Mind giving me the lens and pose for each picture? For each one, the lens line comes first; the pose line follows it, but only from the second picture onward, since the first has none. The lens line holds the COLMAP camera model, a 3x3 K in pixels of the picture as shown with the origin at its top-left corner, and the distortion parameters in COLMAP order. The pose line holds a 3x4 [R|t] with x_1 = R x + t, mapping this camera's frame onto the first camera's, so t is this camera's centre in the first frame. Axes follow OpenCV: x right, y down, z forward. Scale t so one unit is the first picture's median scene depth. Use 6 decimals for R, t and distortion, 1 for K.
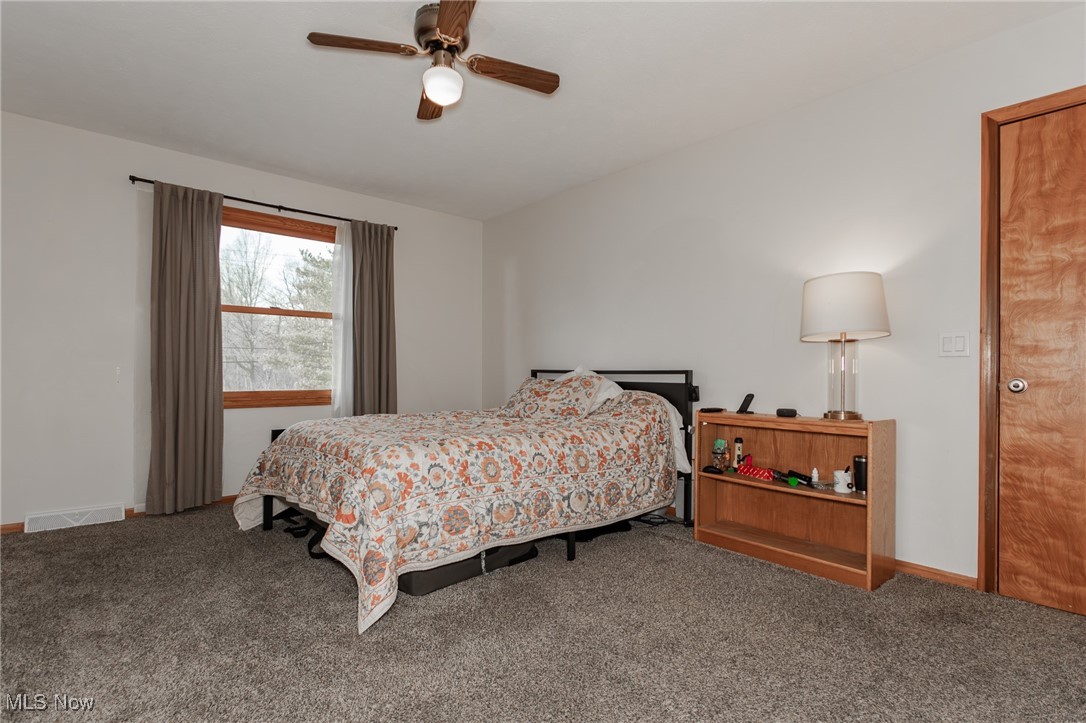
lens RADIAL K [[536.9, 0, 546.0], [0, 536.9, 377.0], [0, 0, 1]] dist [0.000623, -0.000031]
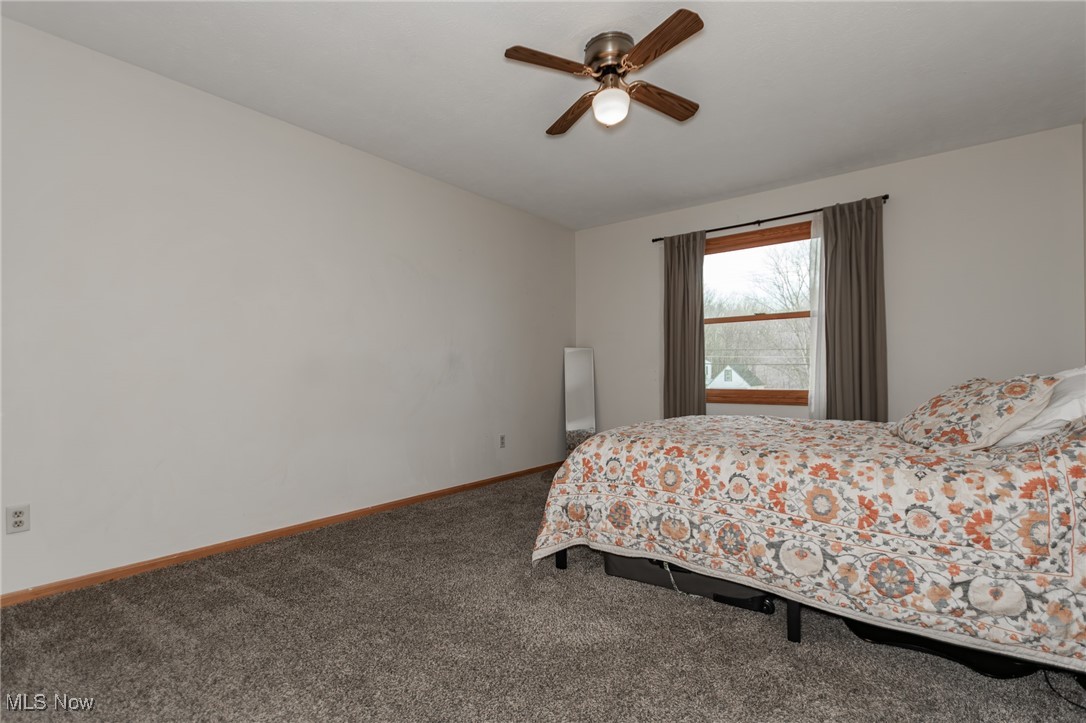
lens RADIAL K [[504.9, 0, 541.9], [0, 504.9, 372.0], [0, 0, 1]] dist [0.007941, -0.000095]
pose [[0.177992, -0.008809, -0.983992, 0.576664], [-0.000505, 0.999959, -0.009043, -0.001112], [0.984032, 0.002107, 0.177981, 0.505837]]
